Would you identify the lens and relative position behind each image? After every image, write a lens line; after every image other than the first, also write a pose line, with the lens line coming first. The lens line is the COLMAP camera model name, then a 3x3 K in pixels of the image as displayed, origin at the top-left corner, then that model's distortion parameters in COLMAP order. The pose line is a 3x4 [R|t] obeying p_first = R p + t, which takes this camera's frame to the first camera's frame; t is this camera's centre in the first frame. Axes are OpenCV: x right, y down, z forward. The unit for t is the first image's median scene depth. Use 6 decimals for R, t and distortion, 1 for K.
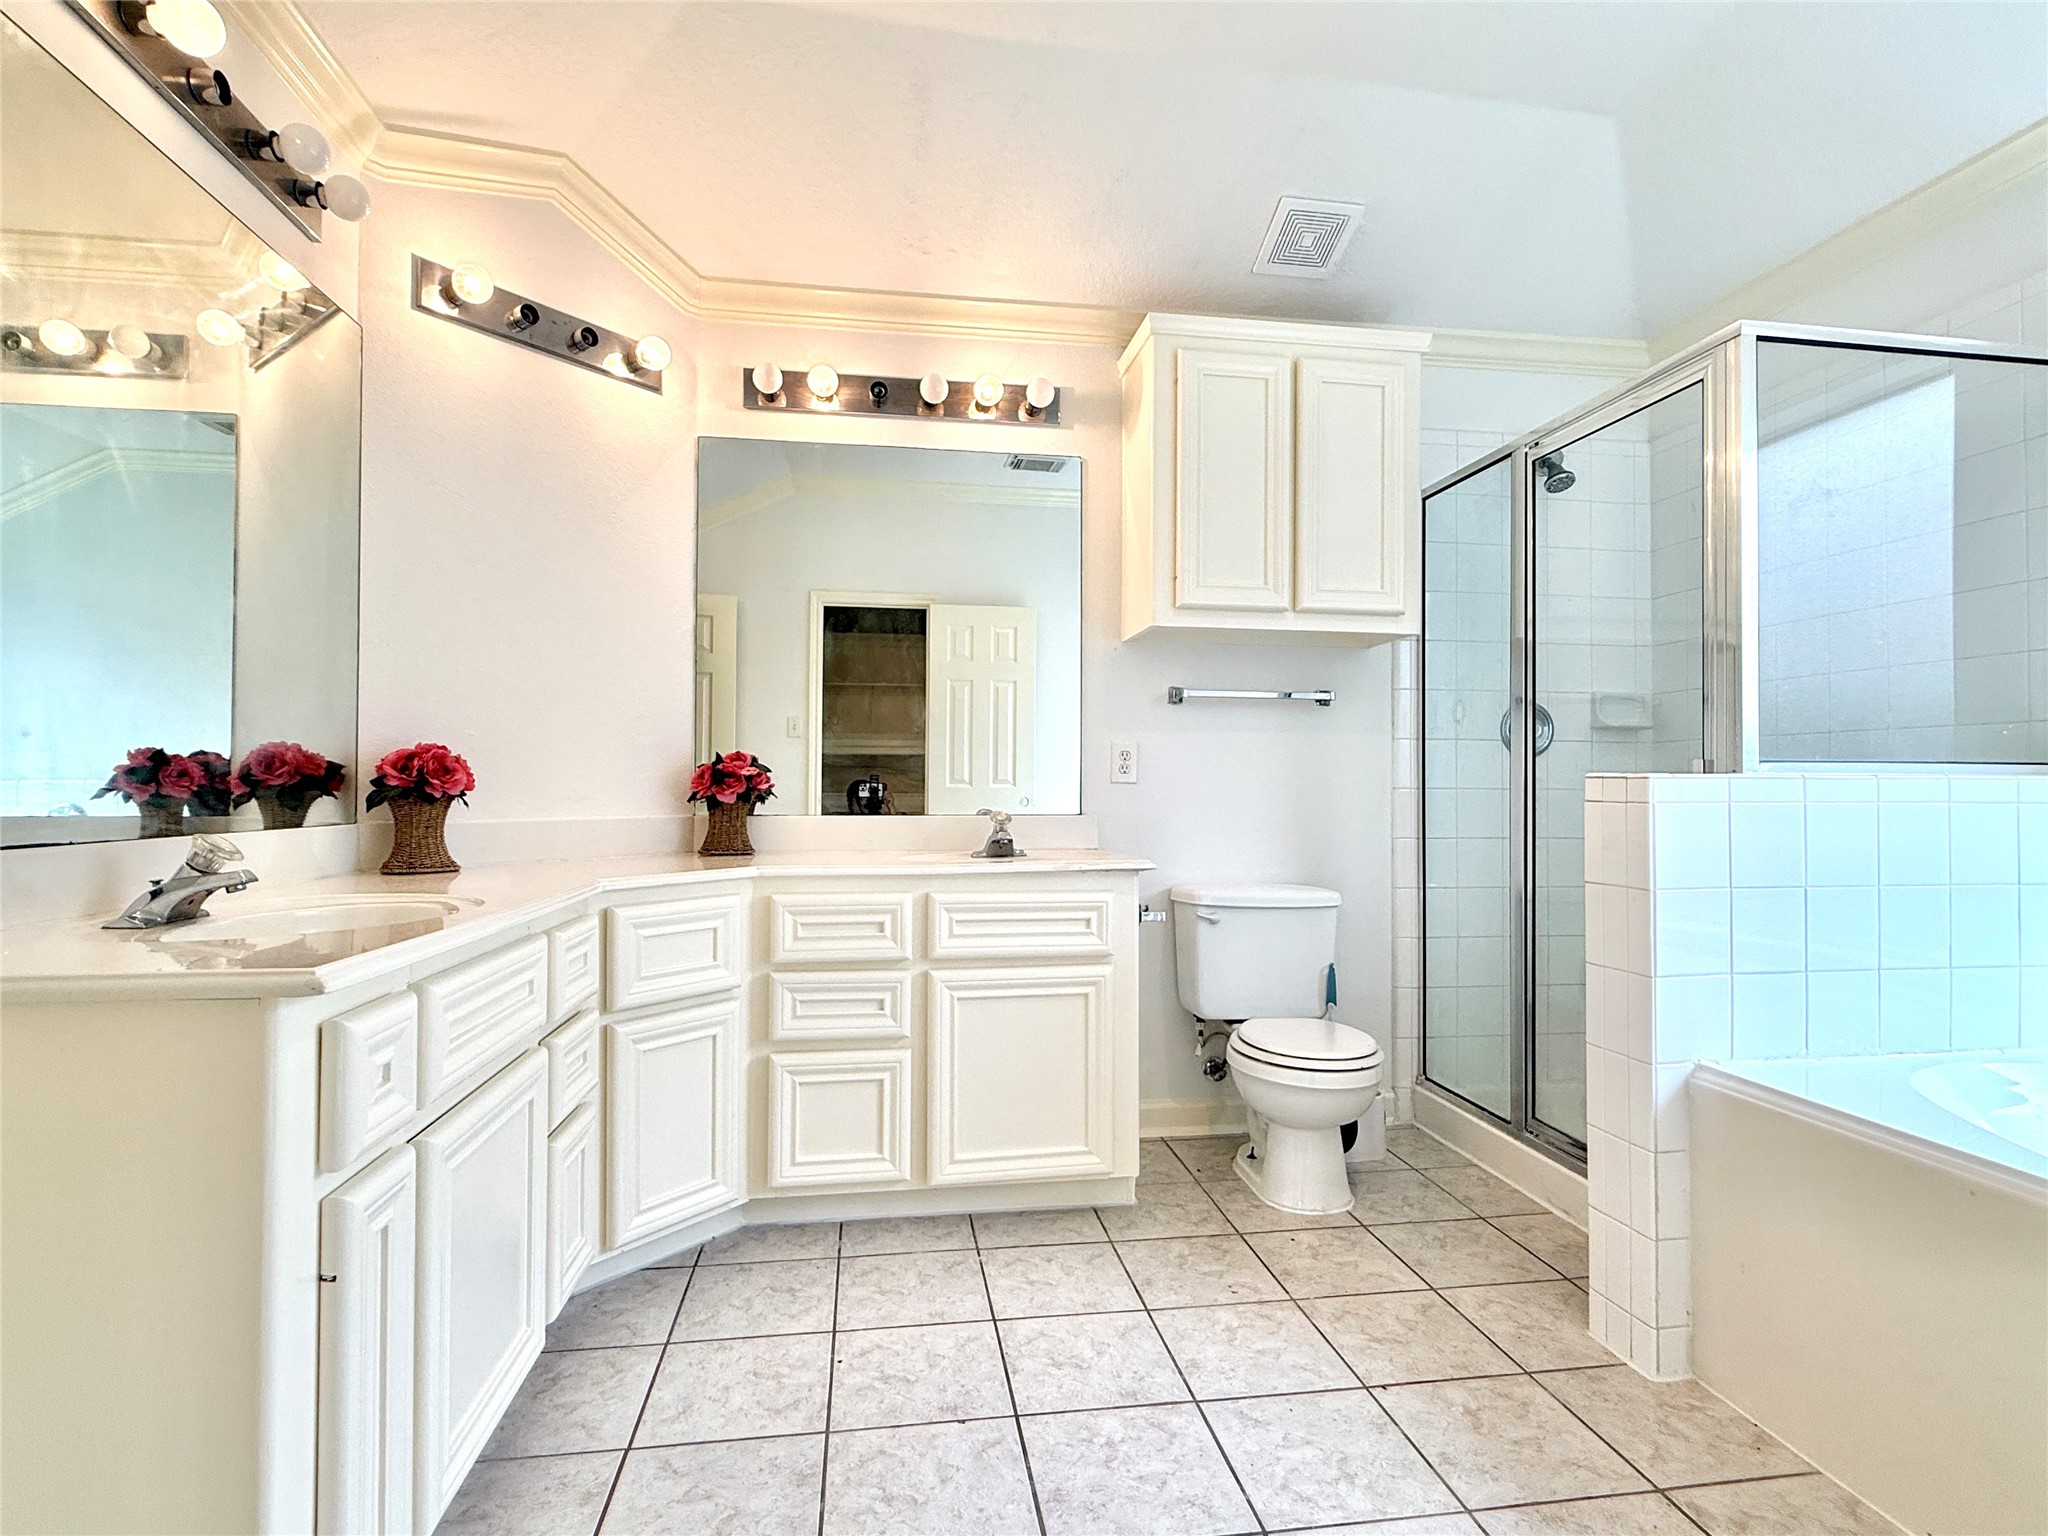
lens RADIAL K [[1026.9, 0, 1020.7], [0, 1026.9, 767.0], [0, 0, 1]] dist [0.001616, 0.000726]
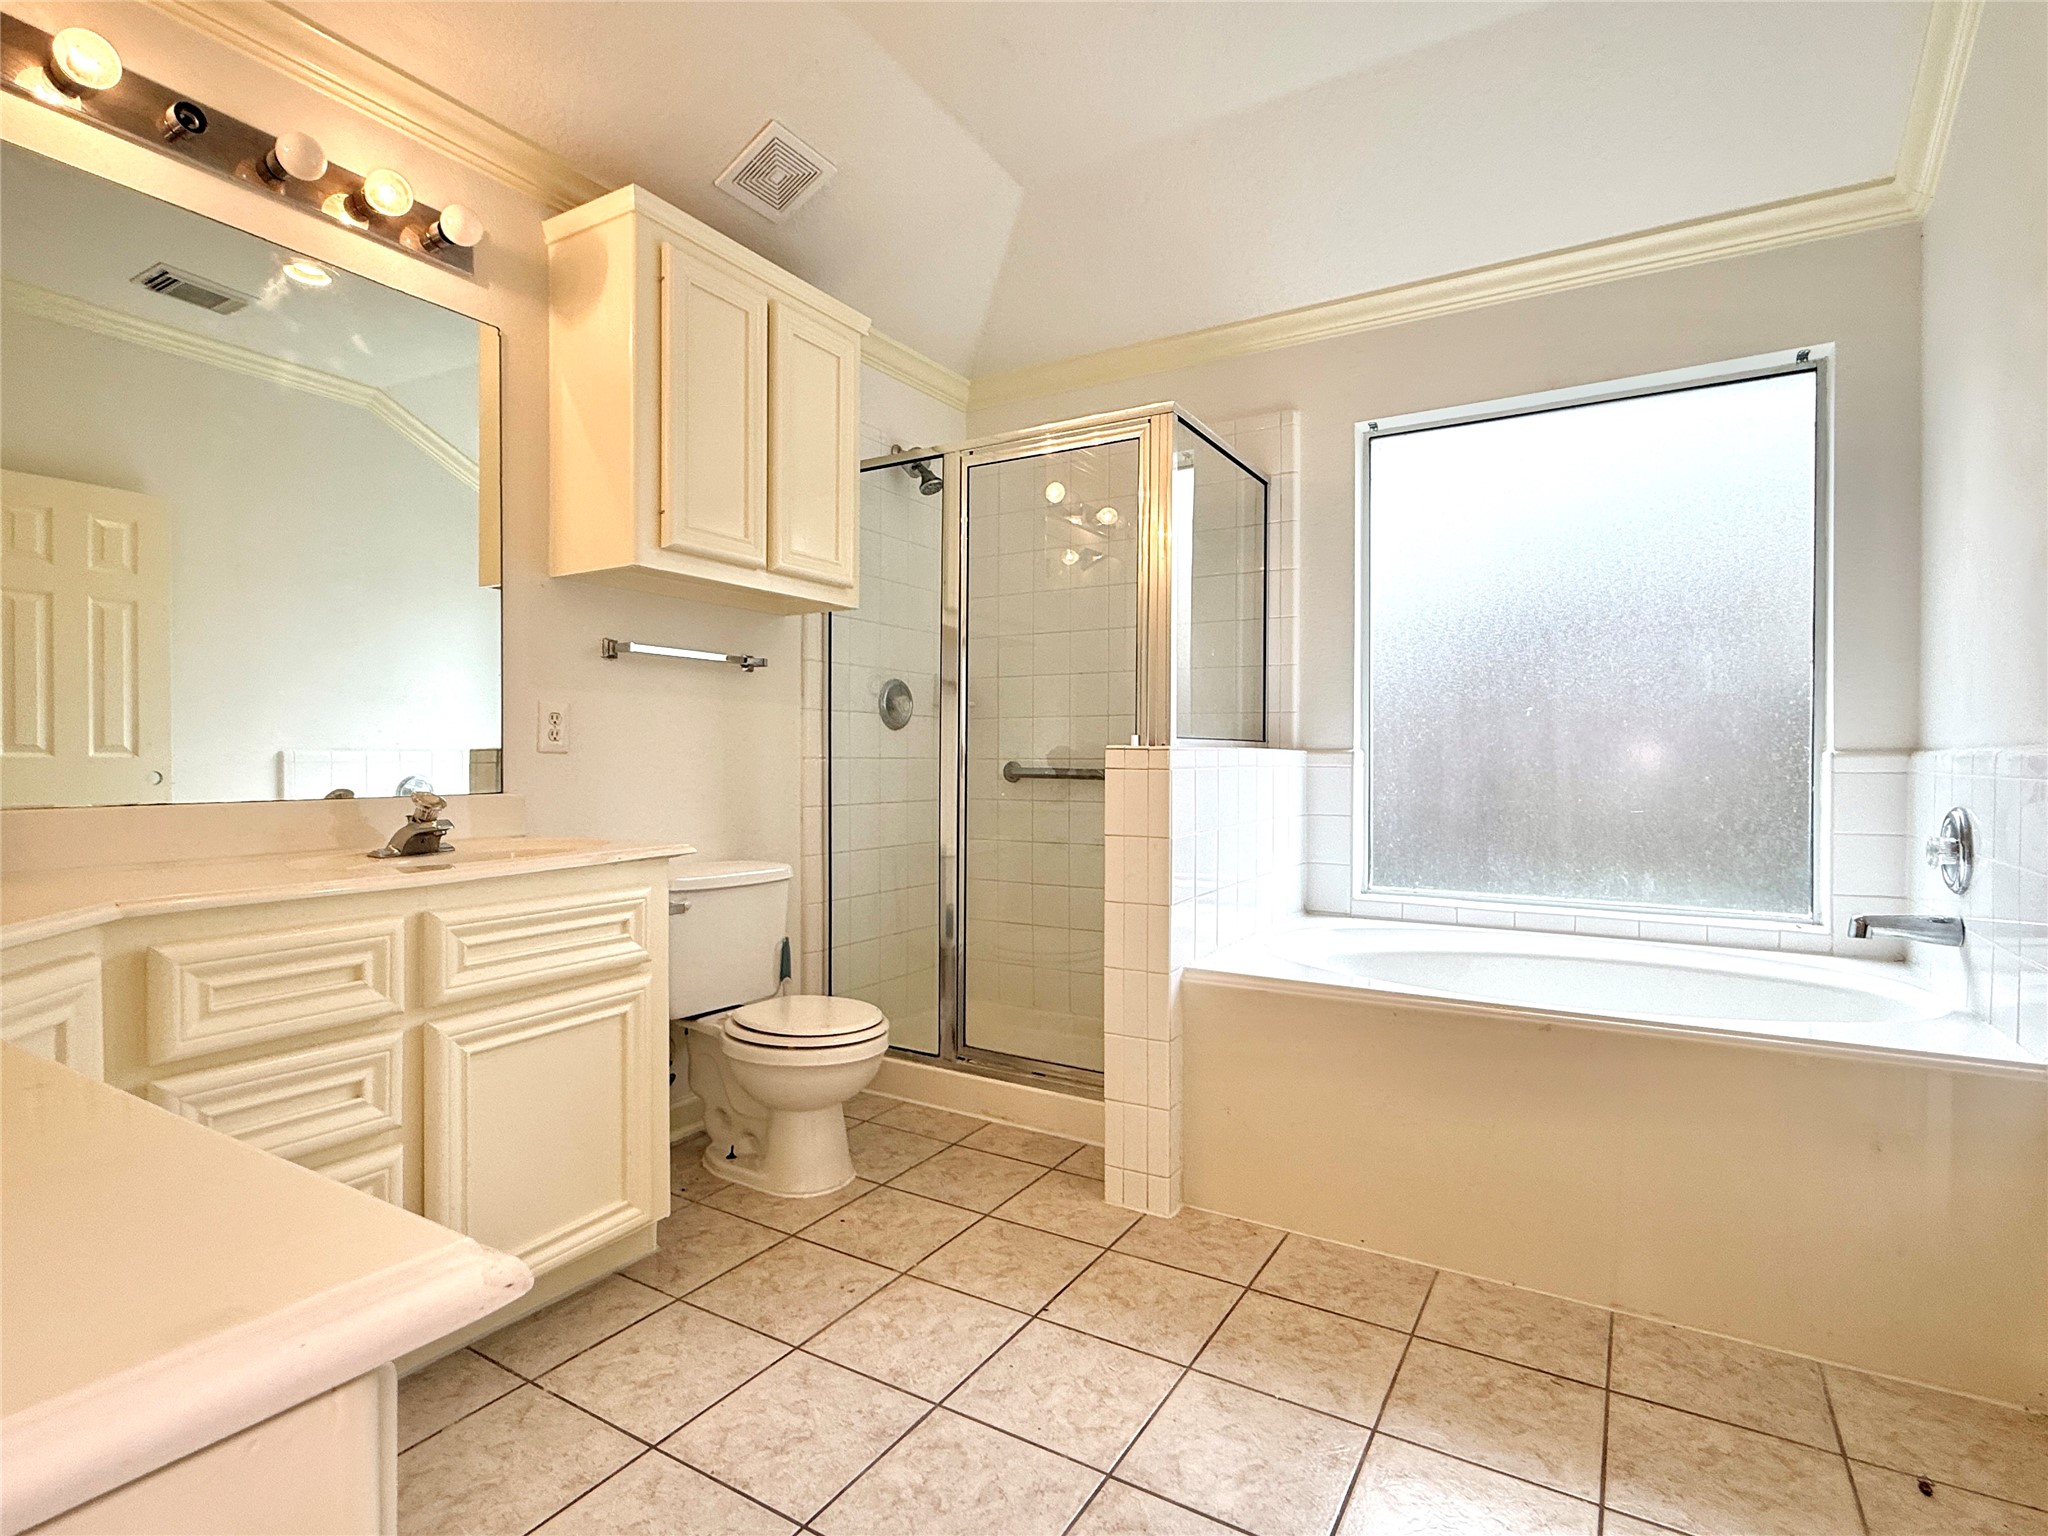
lens RADIAL K [[1026.9, 0, 1015.2], [0, 1026.9, 766.6], [0, 0, 1]] dist [0.001616, 0.000726]
pose [[0.637016, -0.010241, 0.770783, -0.369184], [-0.014397, 0.999579, 0.025179, 0.001462], [-0.770716, -0.027136, 0.636600, 0.257221]]
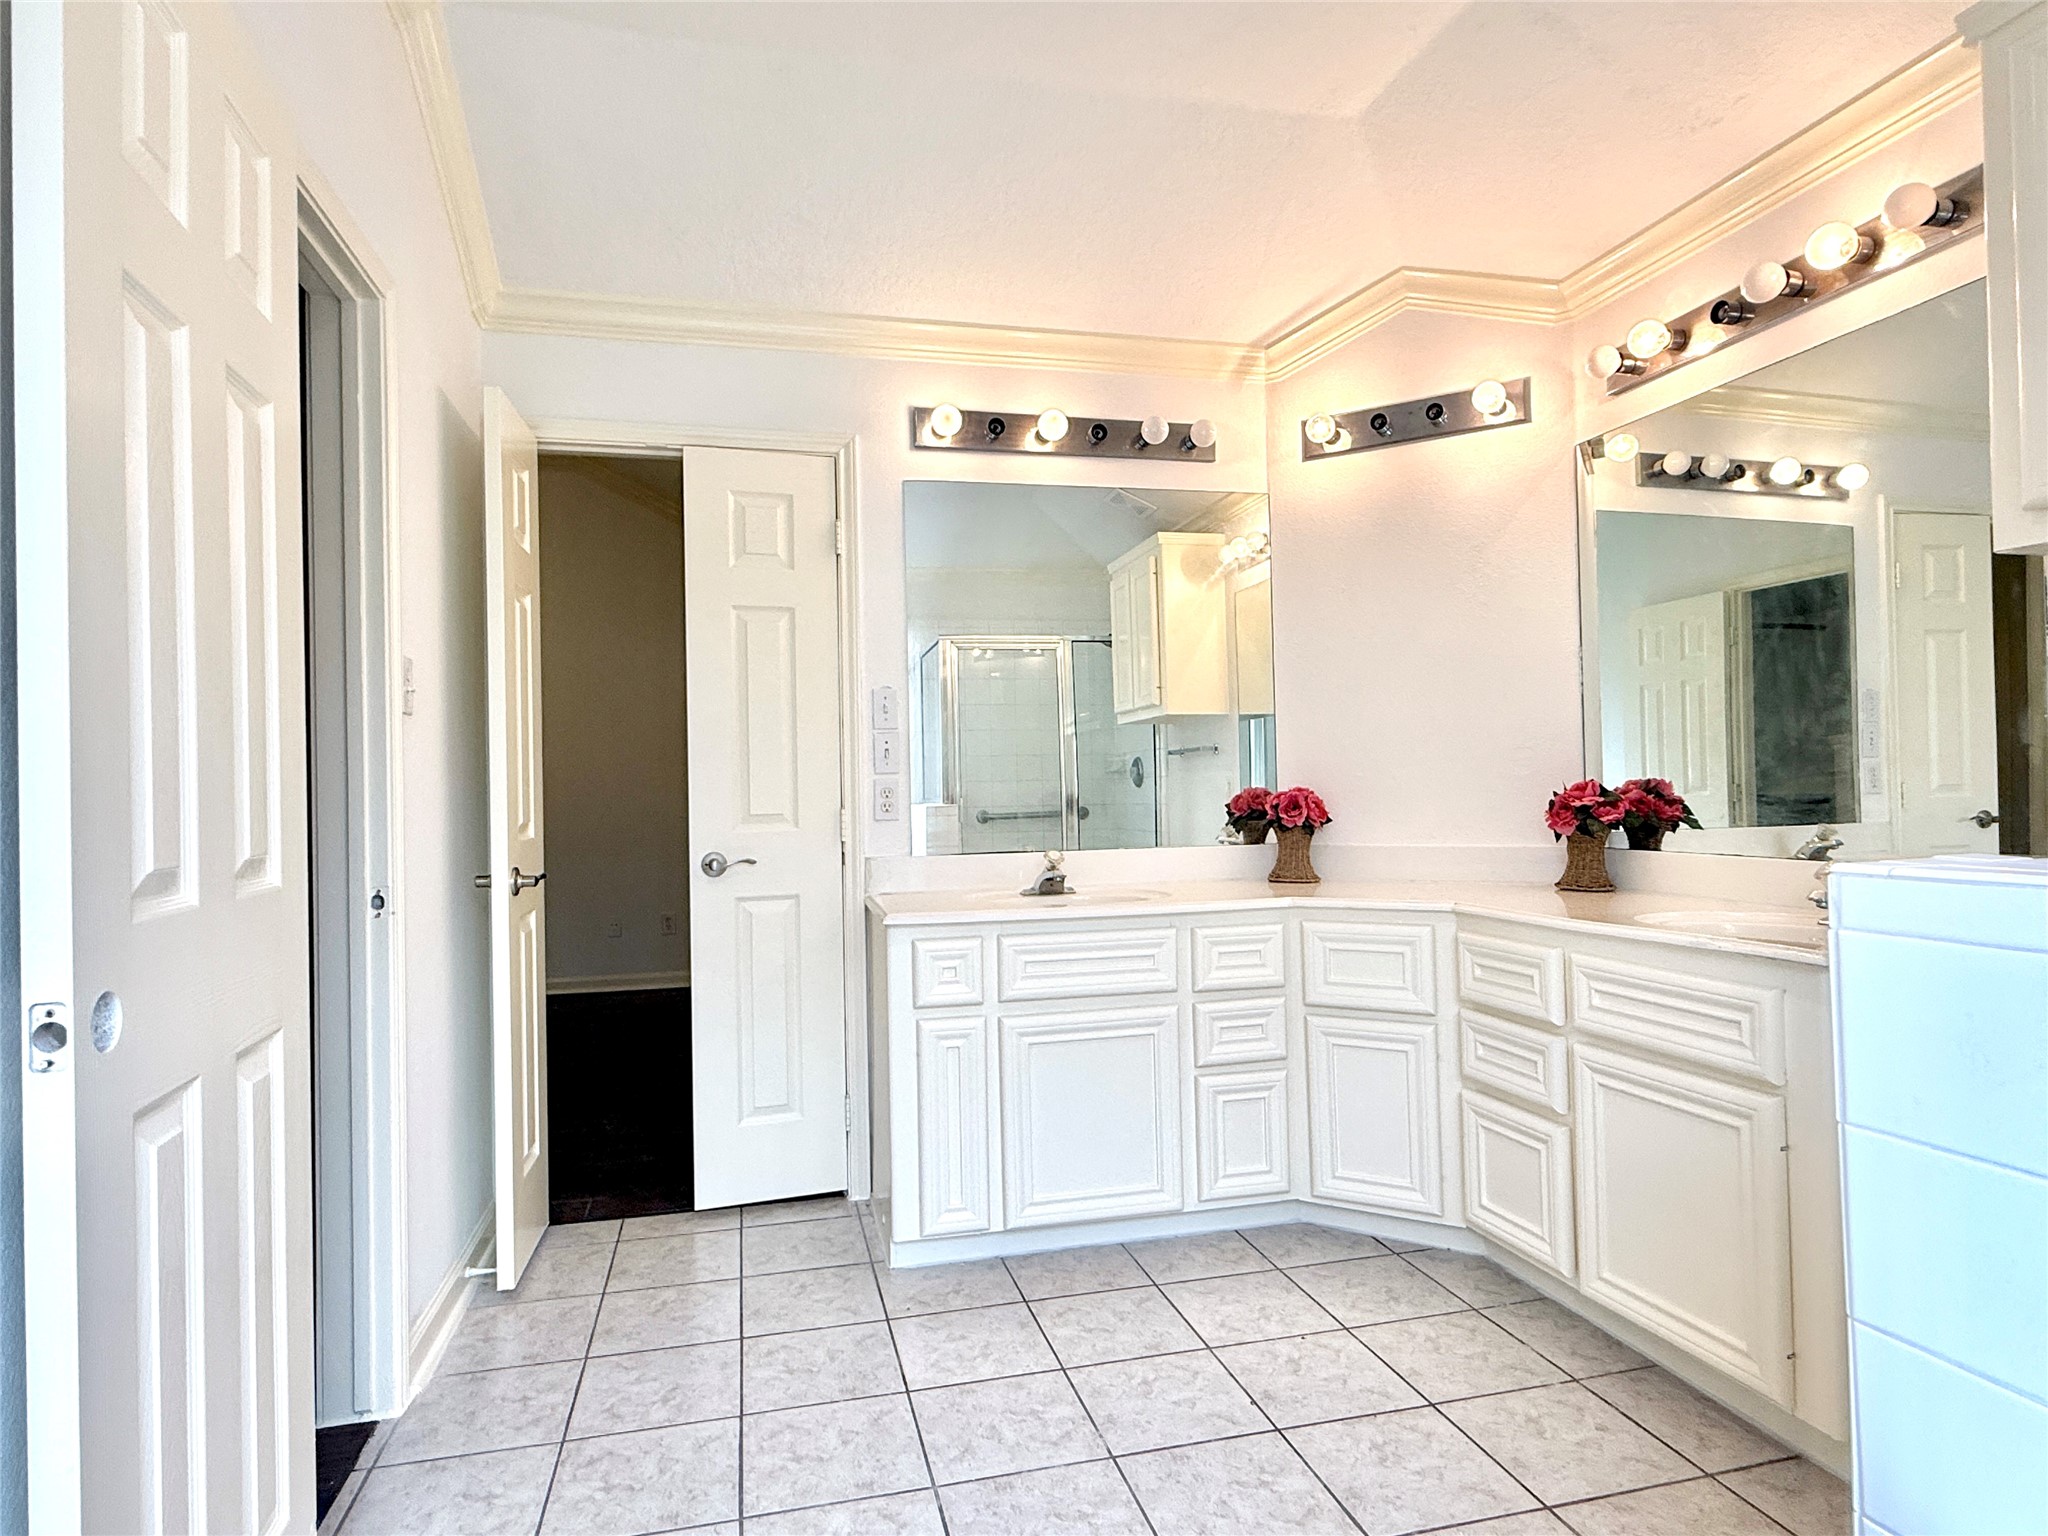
lens RADIAL K [[1138.6, 0, 1021.0], [0, 1138.6, 772.0], [0, 0, 1]] dist [-0.016973, -0.000672]
pose [[0.102820, -0.018082, -0.994536, 0.805357], [0.027932, 0.999493, -0.015284, -0.025954], [0.994308, -0.026208, 0.103273, 0.446555]]
